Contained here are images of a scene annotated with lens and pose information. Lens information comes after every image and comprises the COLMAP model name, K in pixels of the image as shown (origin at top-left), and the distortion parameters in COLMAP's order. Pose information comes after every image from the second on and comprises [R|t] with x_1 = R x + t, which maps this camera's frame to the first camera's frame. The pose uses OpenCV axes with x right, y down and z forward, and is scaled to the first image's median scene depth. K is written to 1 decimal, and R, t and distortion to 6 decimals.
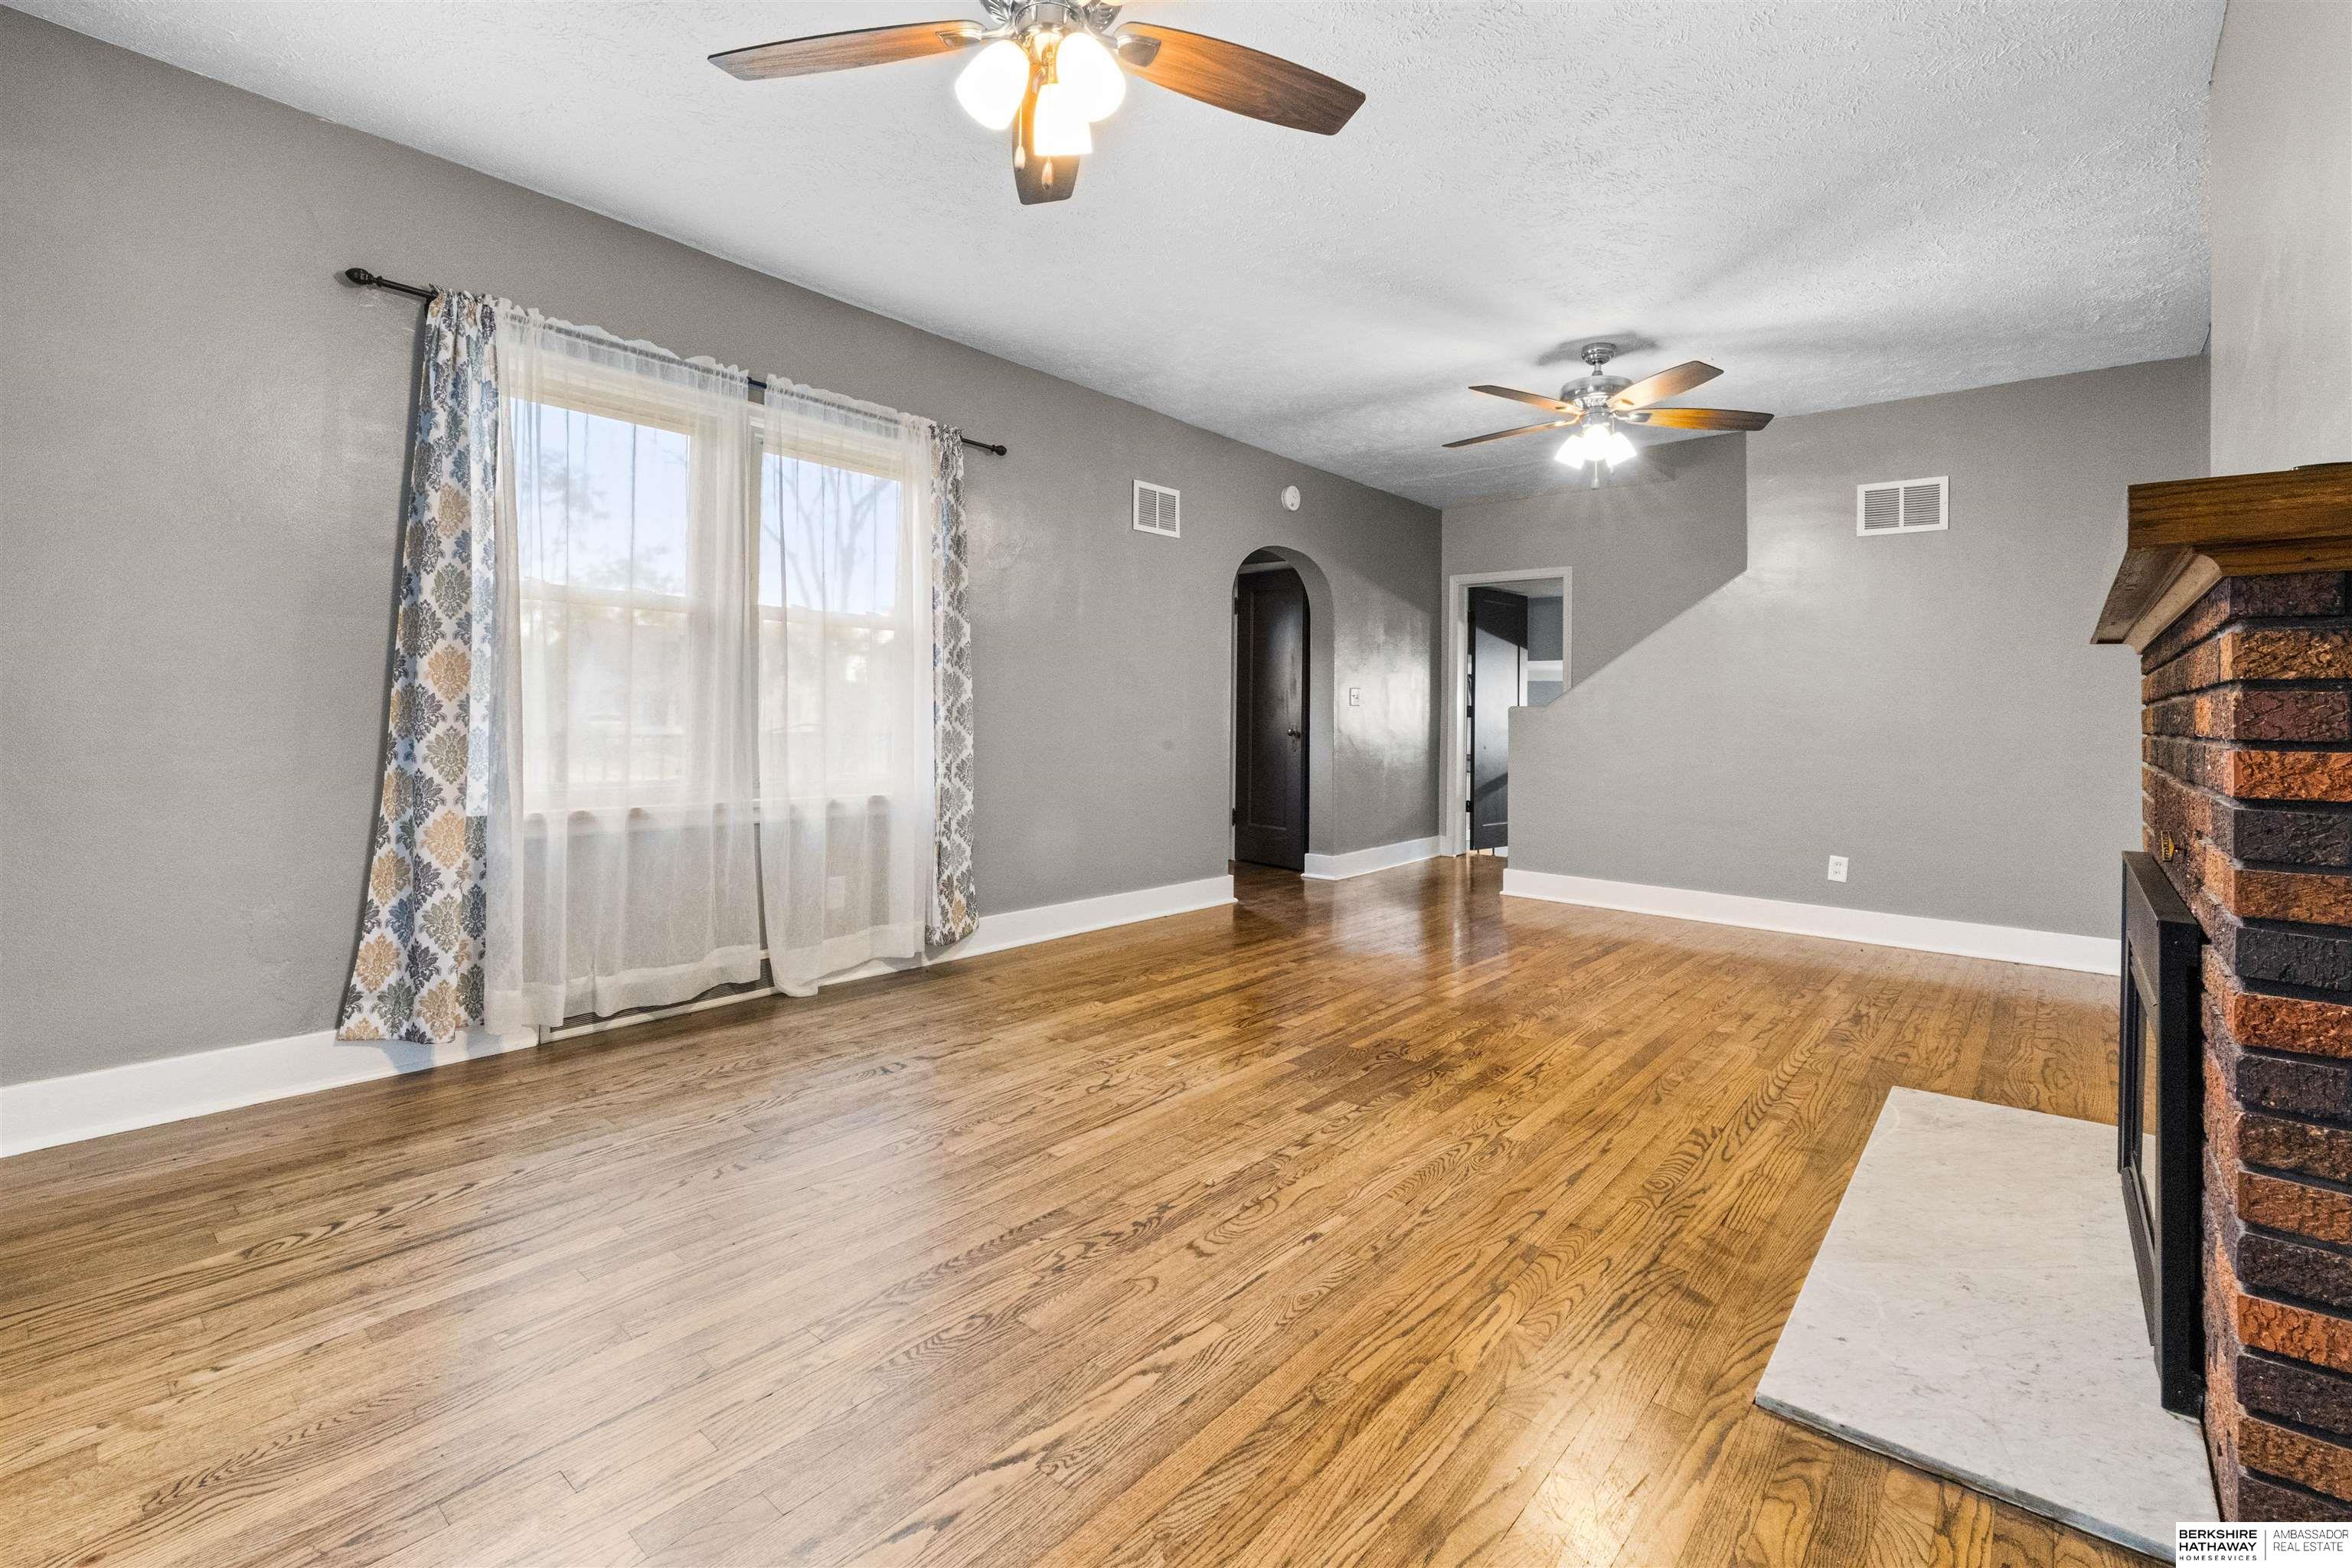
lens RADIAL K [[1024.7, 0, 1117.7], [0, 1024.7, 707.8], [0, 0, 1]] dist [0.000008, -0.000492]
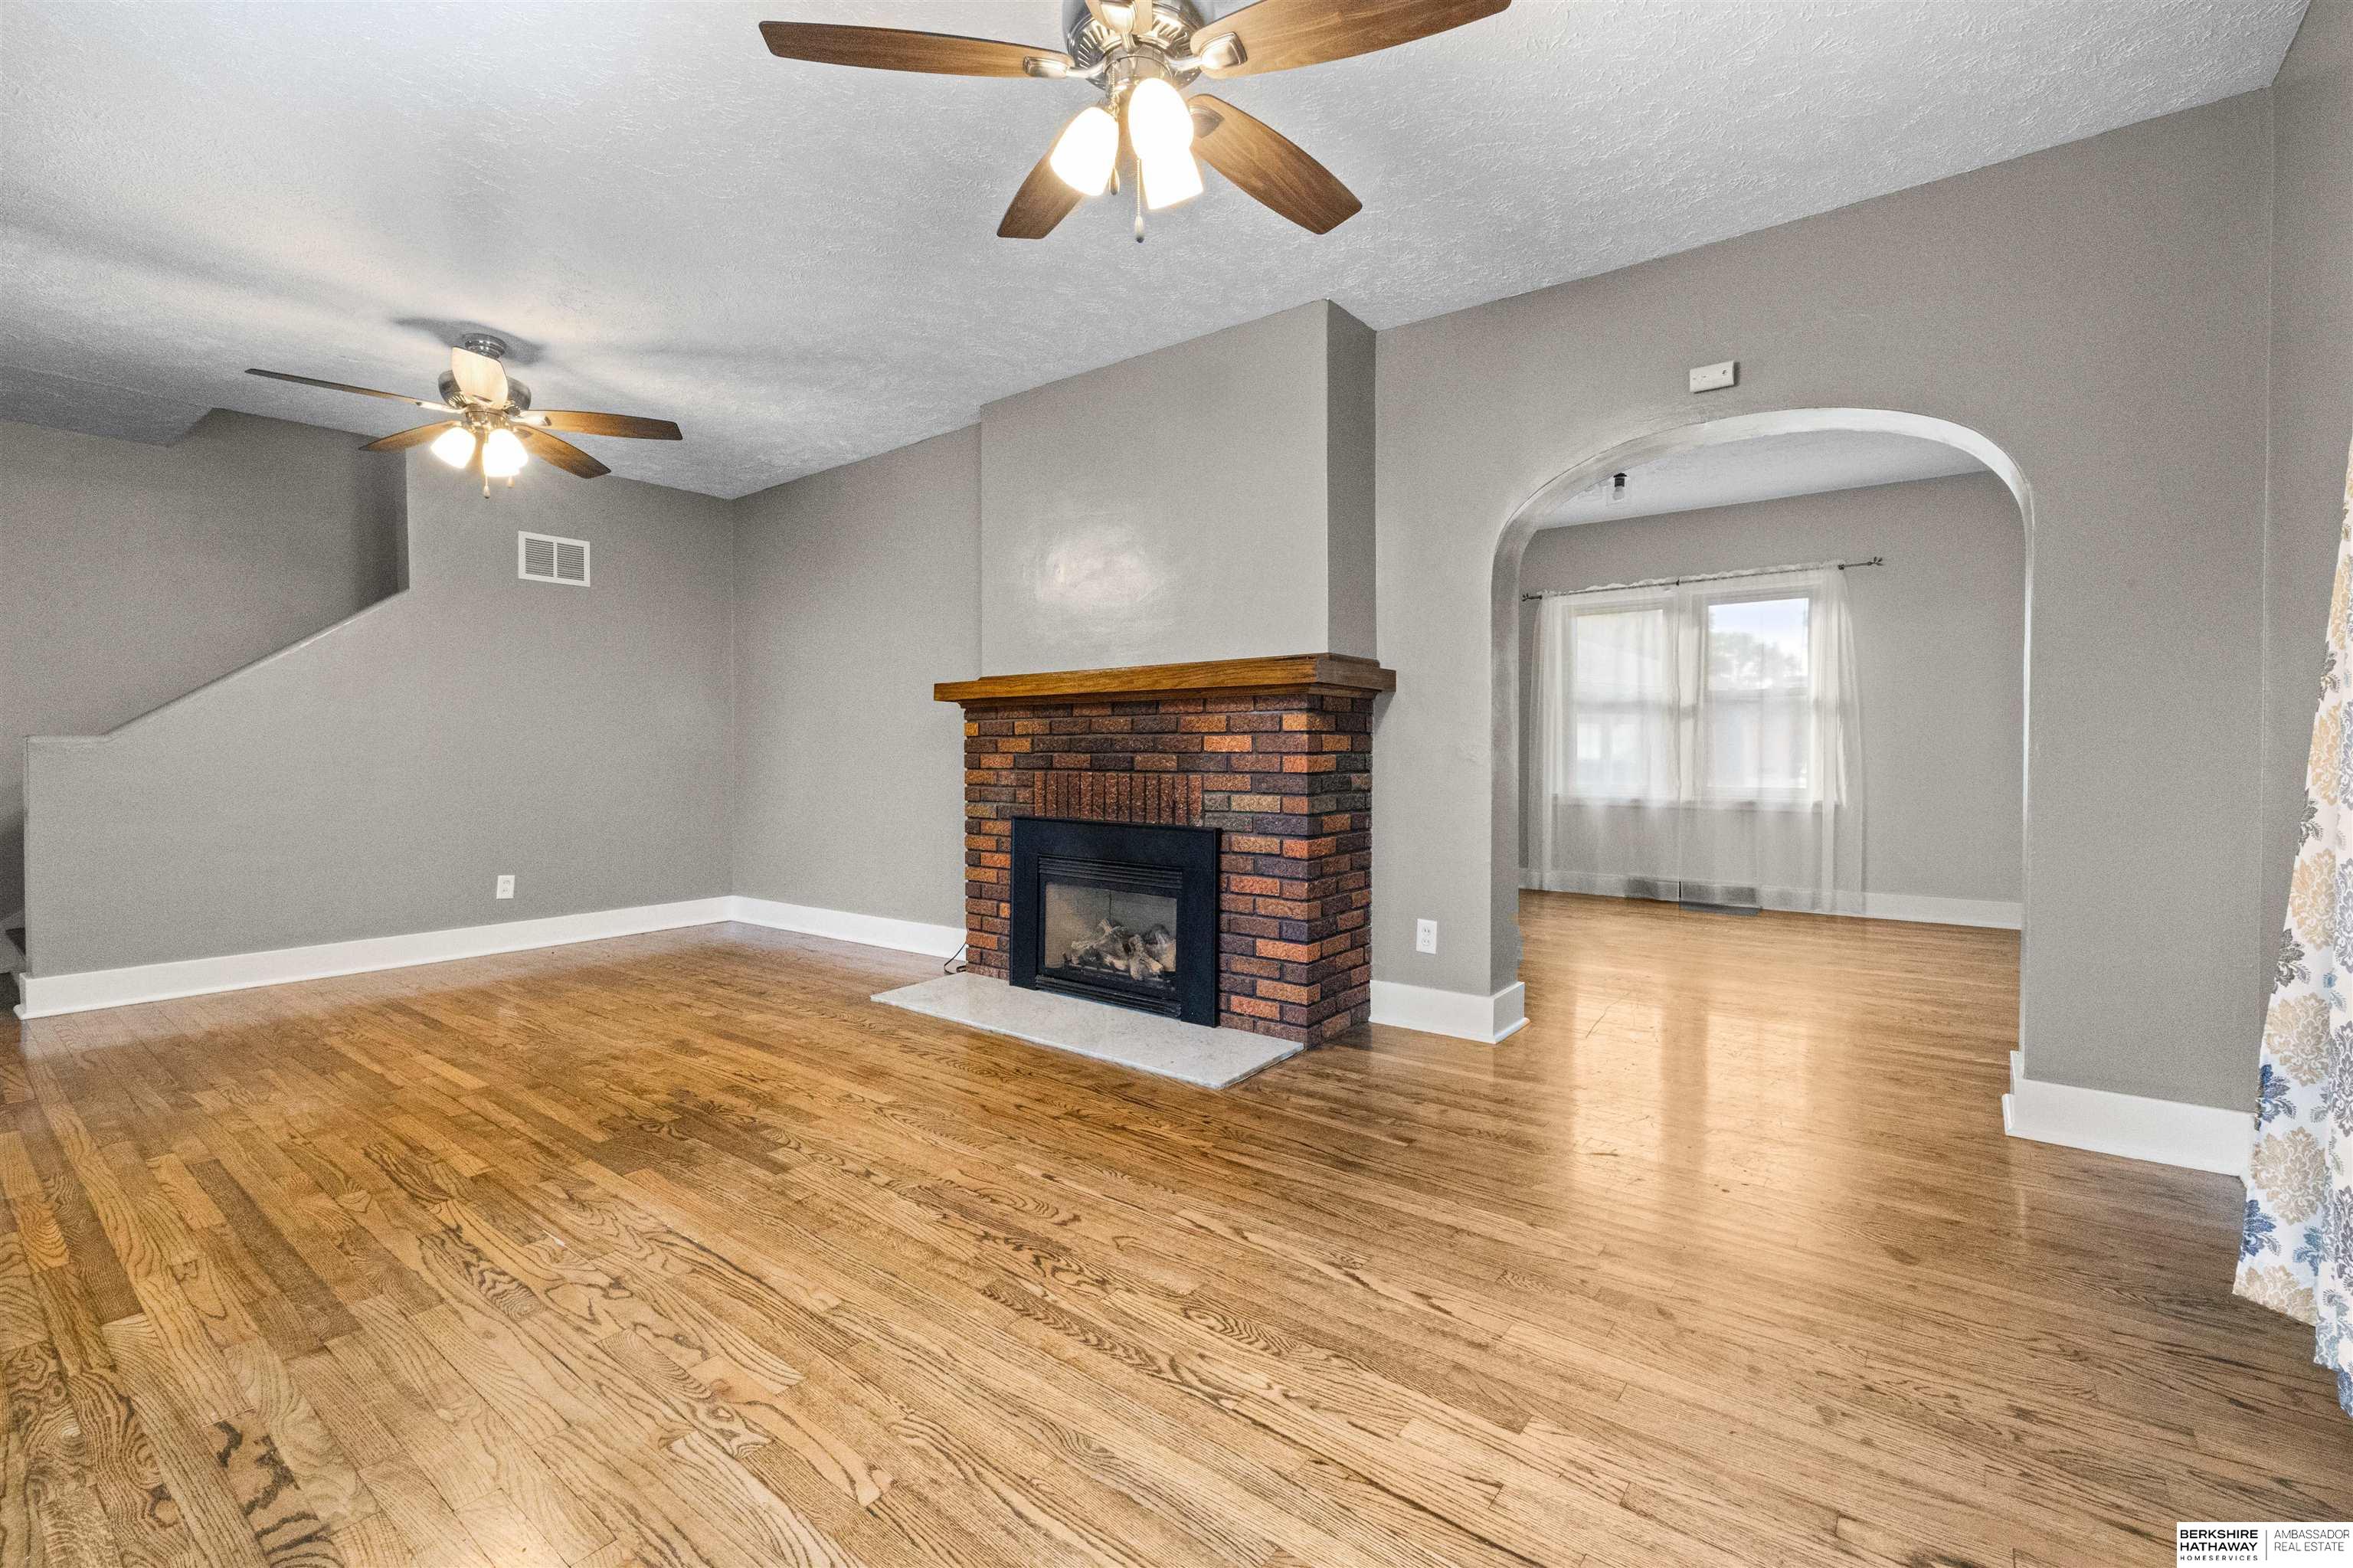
lens RADIAL K [[1025.1, 0, 1177.9], [0, 1025.1, 777.7], [0, 0, 1]] dist [0.000008, -0.000492]
pose [[-0.073645, -0.042954, 0.996359, -0.850377], [-0.001390, 0.999075, 0.042968, -0.008501], [-0.997284, 0.001780, -0.073637, 0.784749]]
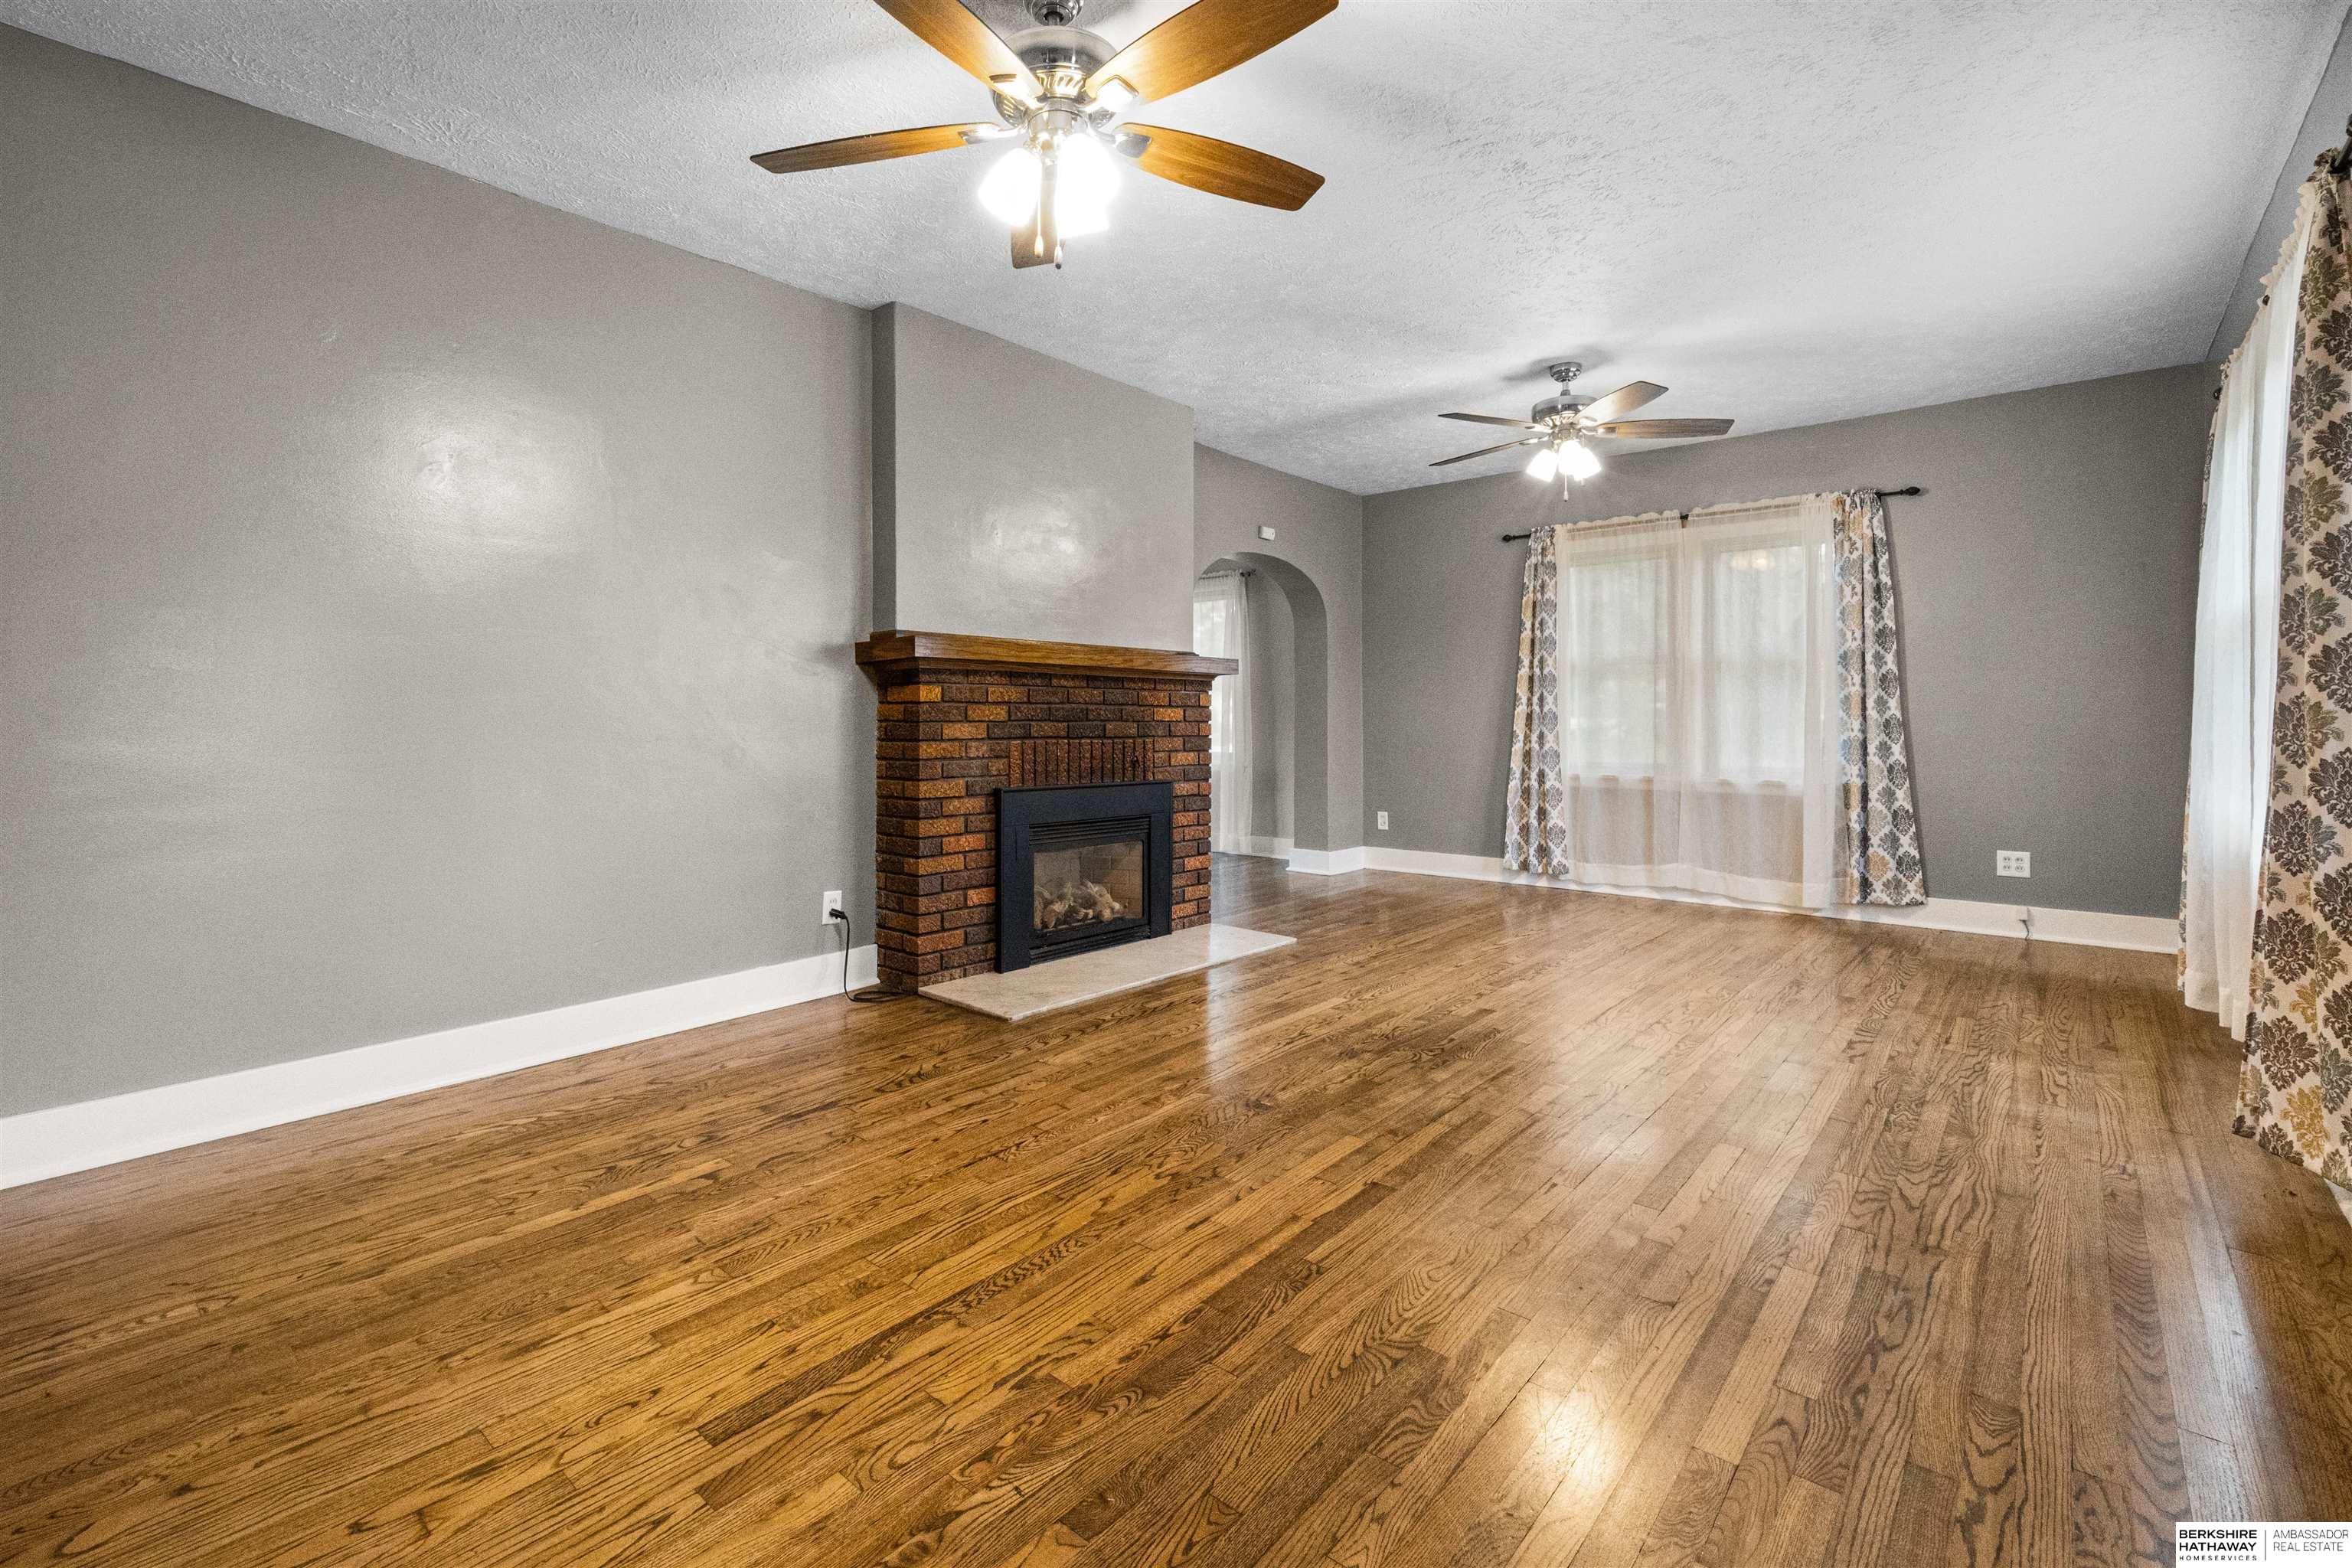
lens RADIAL K [[1024.7, 0, 1171.9], [0, 1024.7, 725.9], [0, 0, 1]] dist [0.000008, -0.000492]
pose [[-0.999604, -0.016258, -0.022960, 0.690060], [-0.016310, 0.999865, 0.002079, 0.023918], [0.022923, 0.002452, -0.999734, 2.577332]]
